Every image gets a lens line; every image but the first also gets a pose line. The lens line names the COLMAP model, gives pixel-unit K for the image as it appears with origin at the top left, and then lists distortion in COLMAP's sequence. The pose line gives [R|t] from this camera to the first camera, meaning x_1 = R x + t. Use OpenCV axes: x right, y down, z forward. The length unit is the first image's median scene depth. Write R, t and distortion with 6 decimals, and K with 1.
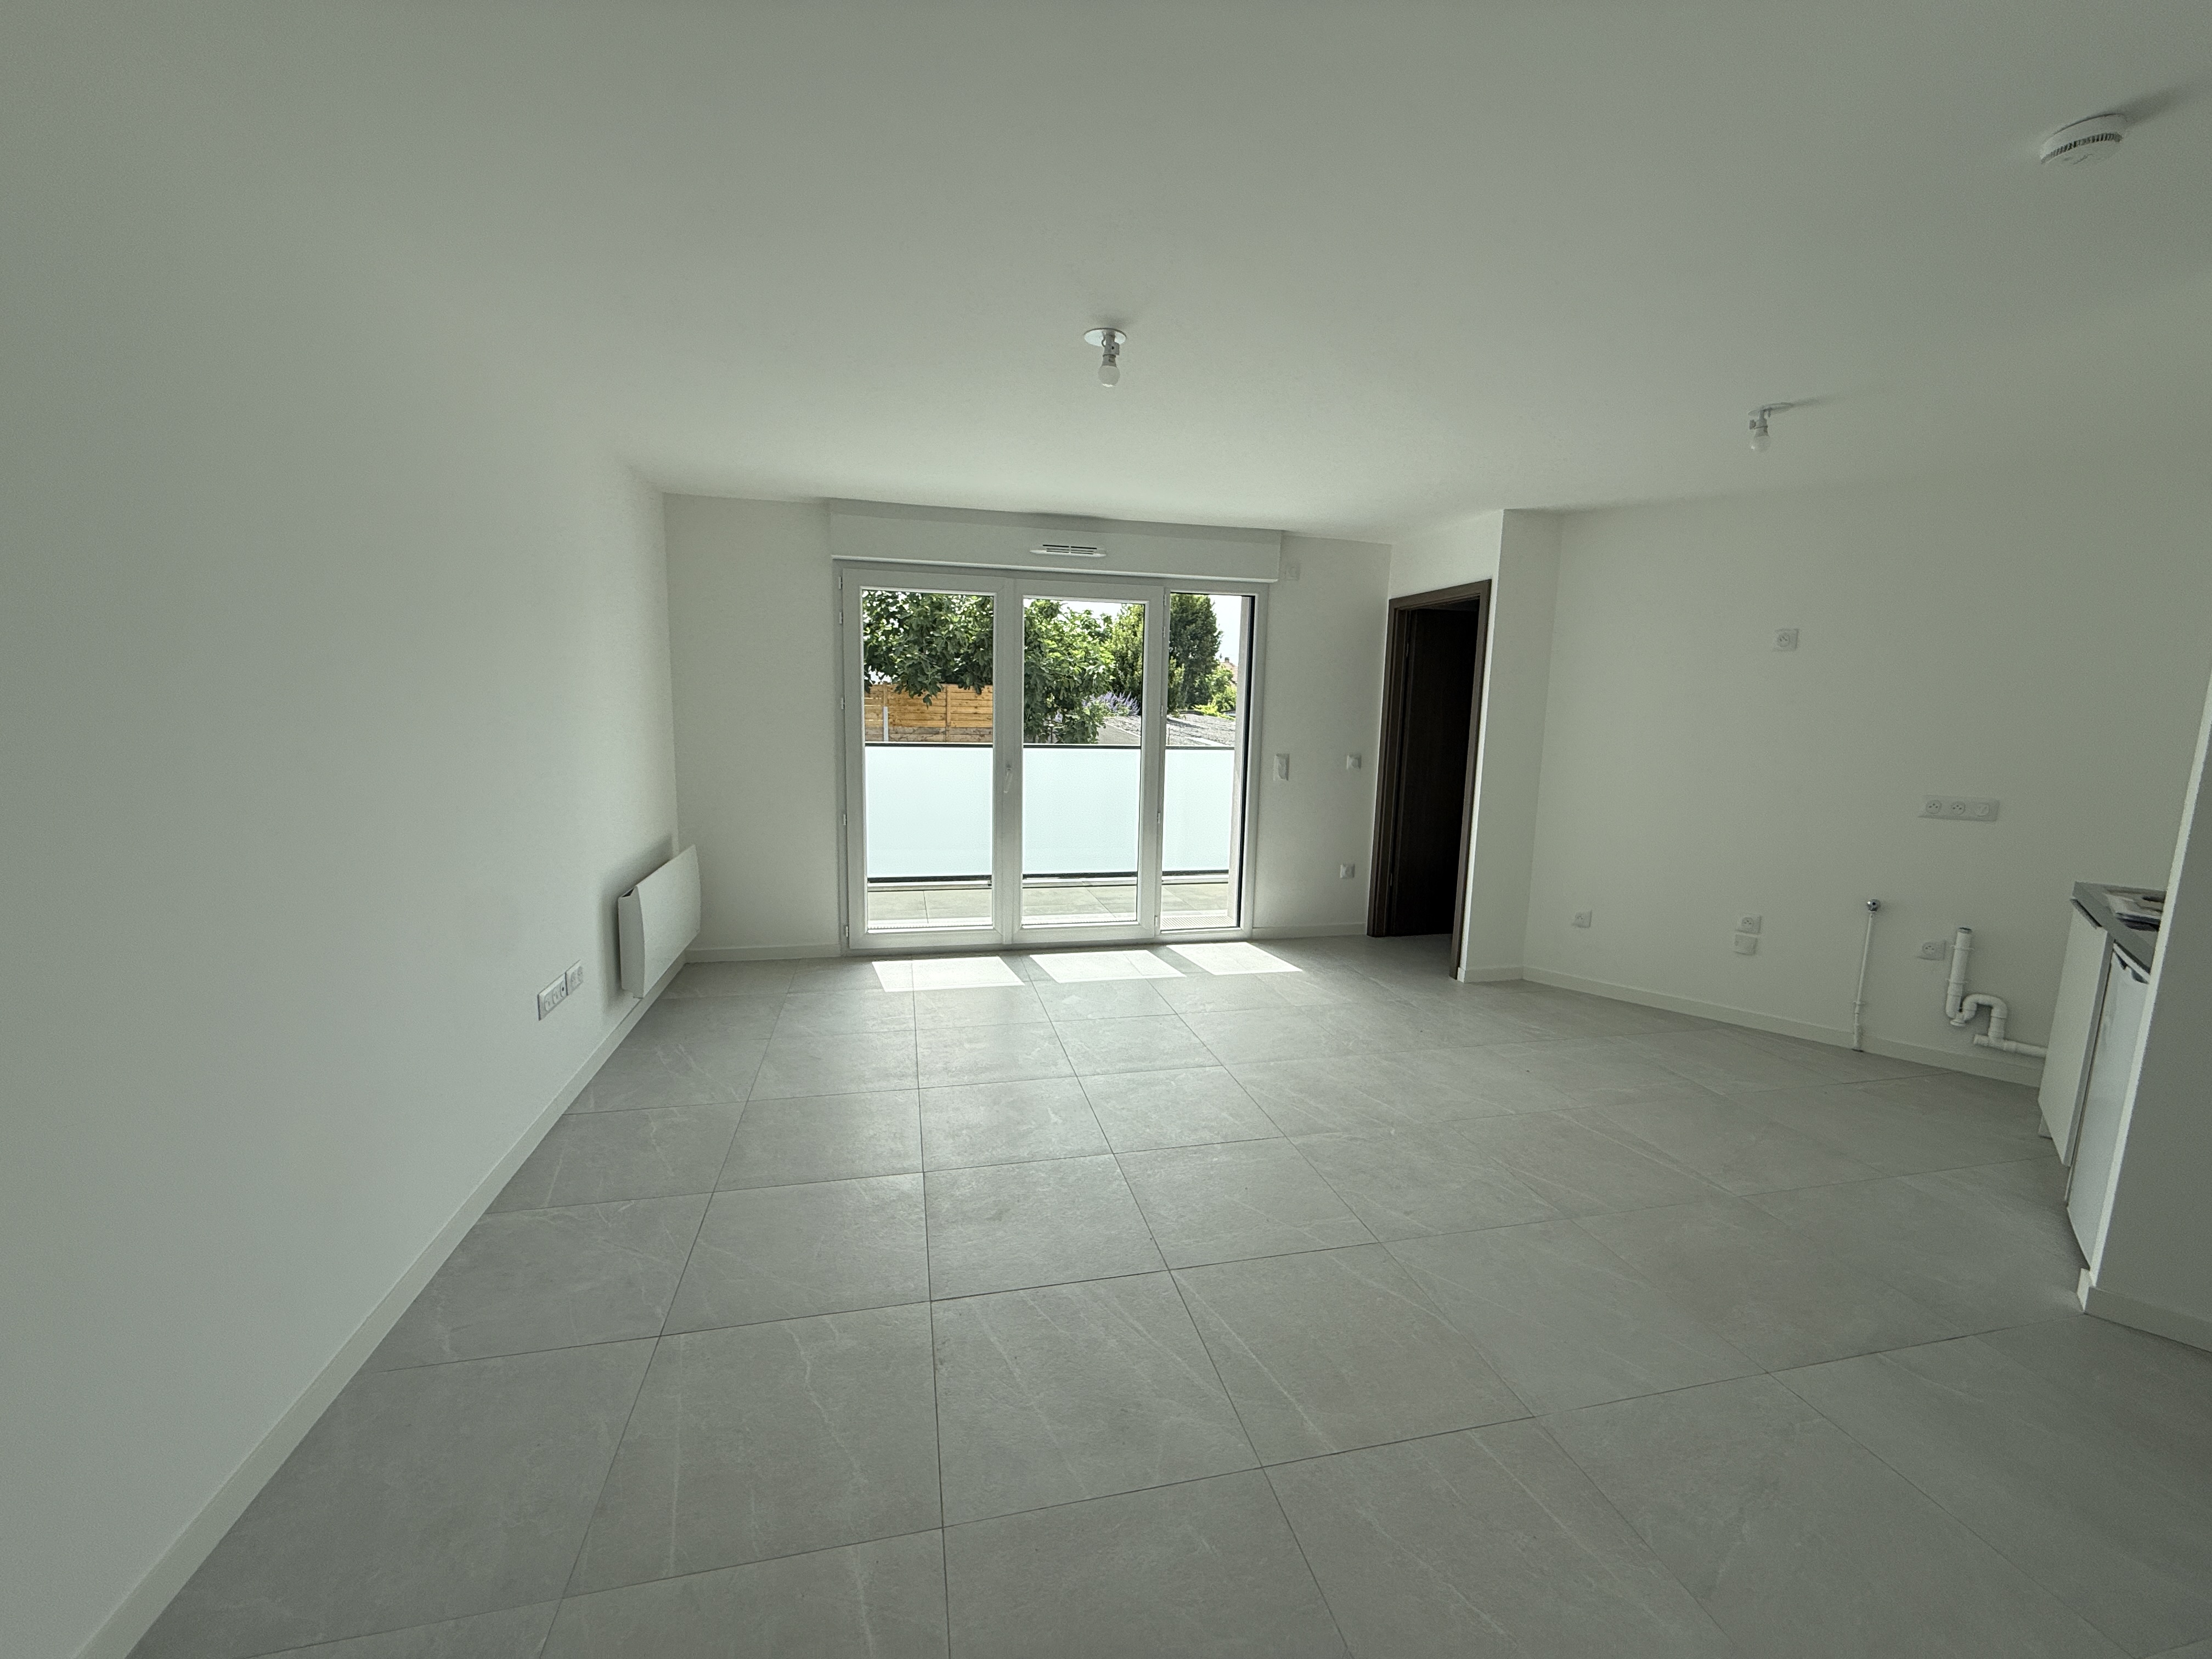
lens RADIAL K [[891.8, 0, 1110.8], [0, 891.8, 835.3], [0, 0, 1]] dist [0.000162, 0.000231]
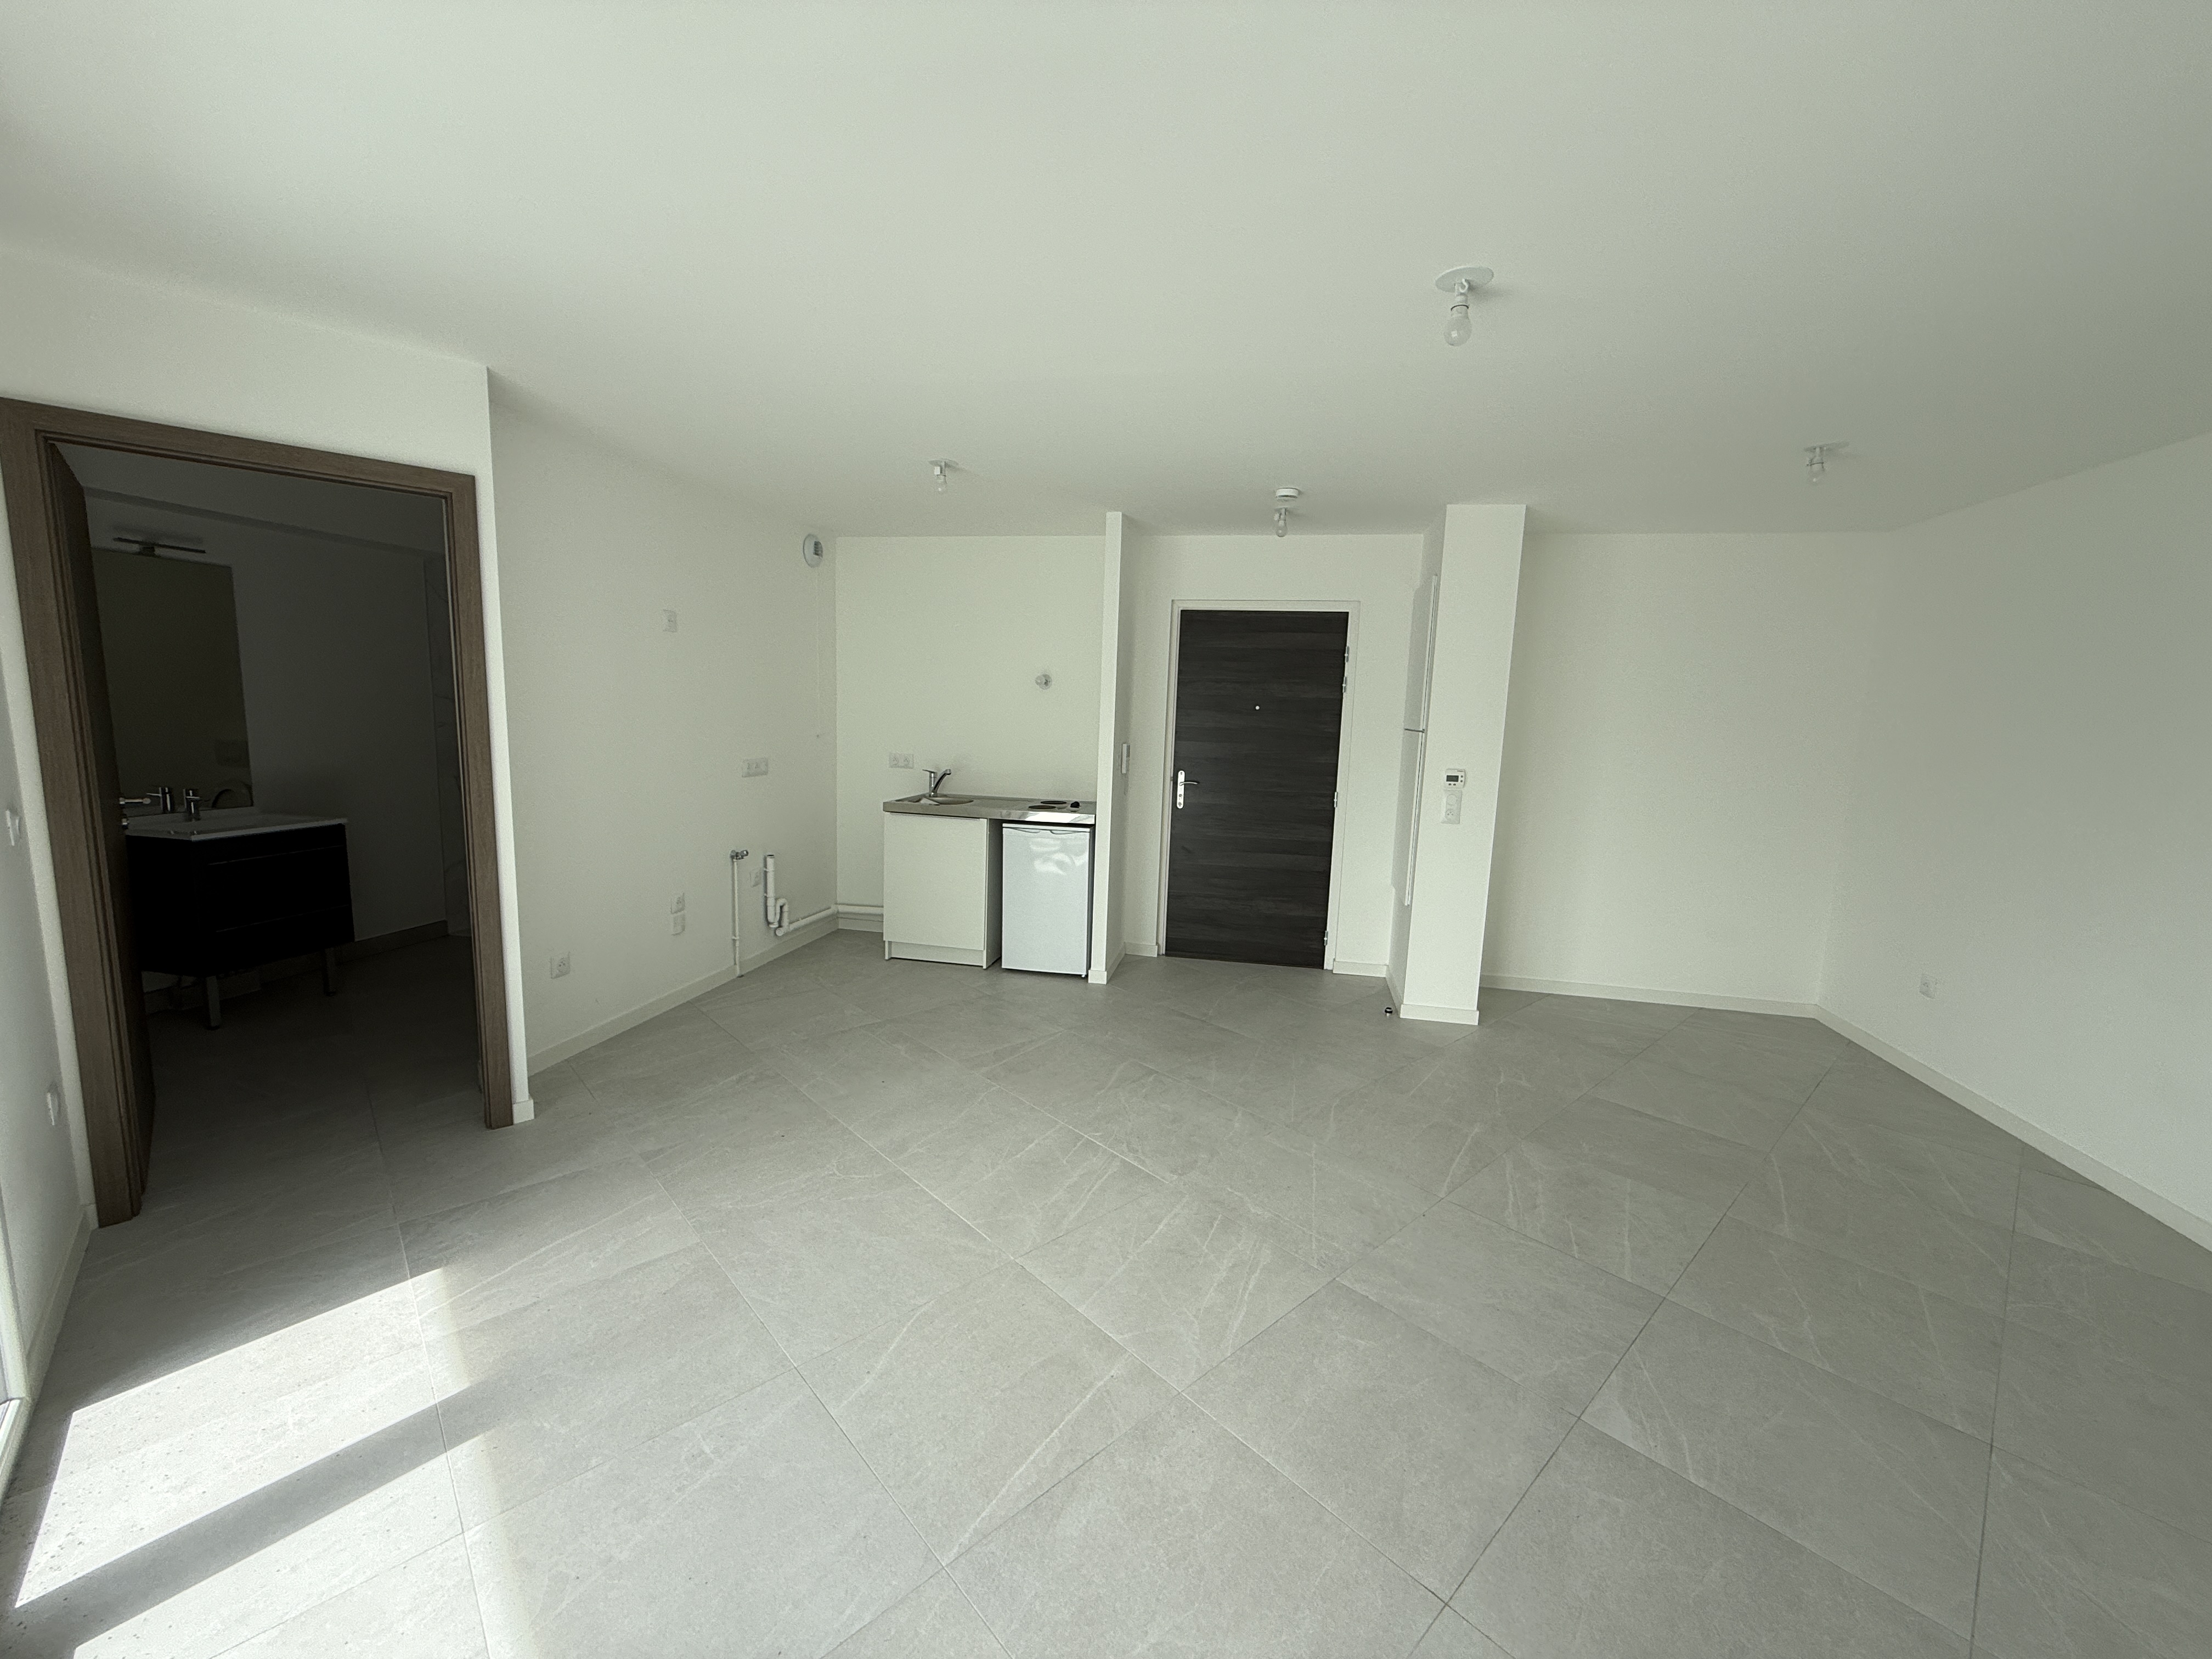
lens RADIAL K [[891.8, 0, 1098.6], [0, 891.8, 827.8], [0, 0, 1]] dist [0.000162, 0.000231]
pose [[-0.491904, -0.155321, 0.856683, -0.408956], [0.085406, 0.970605, 0.225015, -0.188636], [-0.866450, 0.183851, -0.464179, 1.162213]]
